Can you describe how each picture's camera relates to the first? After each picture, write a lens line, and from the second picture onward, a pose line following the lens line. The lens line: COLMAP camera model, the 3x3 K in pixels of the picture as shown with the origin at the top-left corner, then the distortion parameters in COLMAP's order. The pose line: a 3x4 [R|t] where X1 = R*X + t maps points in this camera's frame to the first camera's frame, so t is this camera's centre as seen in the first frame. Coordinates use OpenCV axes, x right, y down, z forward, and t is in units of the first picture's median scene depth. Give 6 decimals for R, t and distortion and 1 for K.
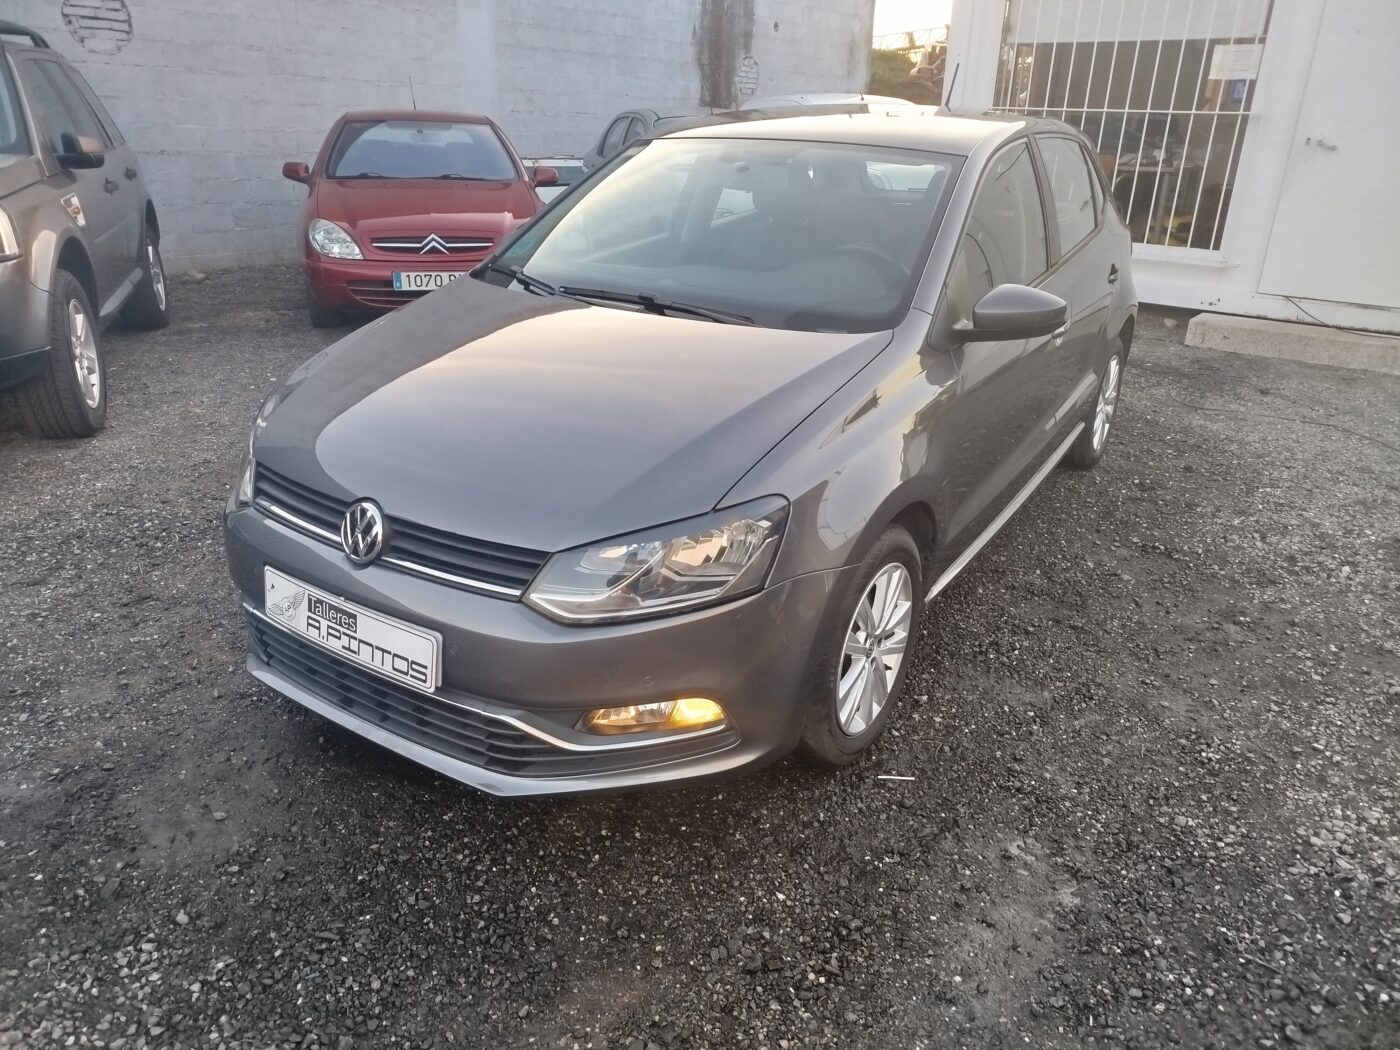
lens RADIAL K [[981.9, 0, 701.3], [0, 981.9, 524.3], [0, 0, 1]] dist [0.014339, -0.012814]
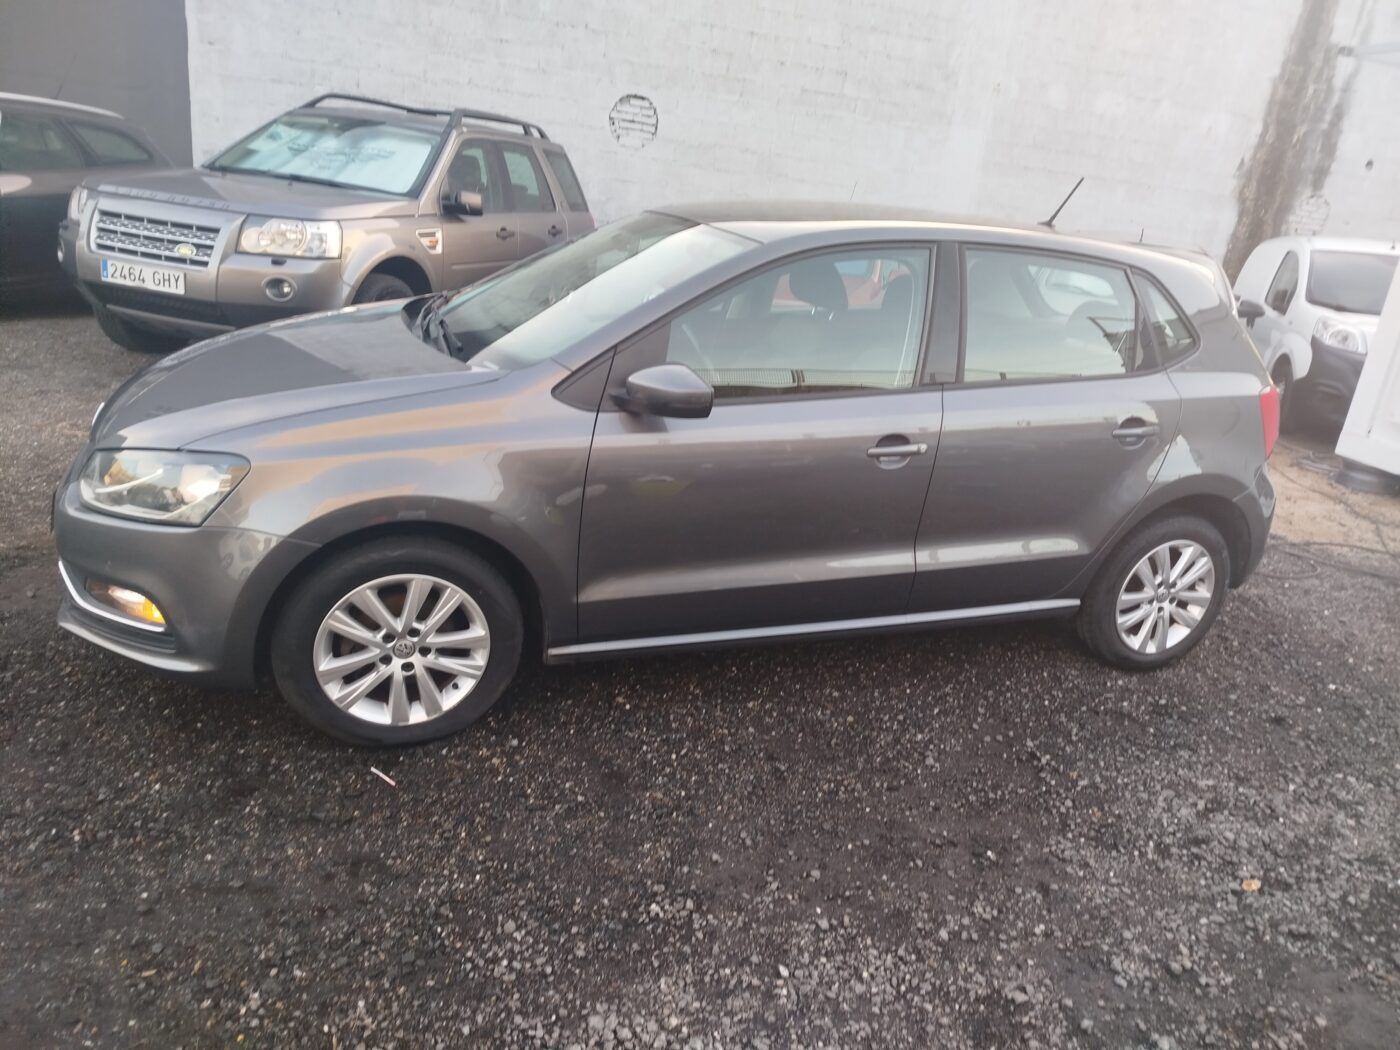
lens RADIAL K [[981.9, 0, 710.2], [0, 981.9, 525.5], [0, 0, 1]] dist [0.014339, -0.012814]
pose [[0.791726, 0.257446, -0.553978, 0.314303], [-0.316327, 0.948584, -0.011254, -0.030607], [0.522597, 0.184148, 0.832455, 0.080211]]
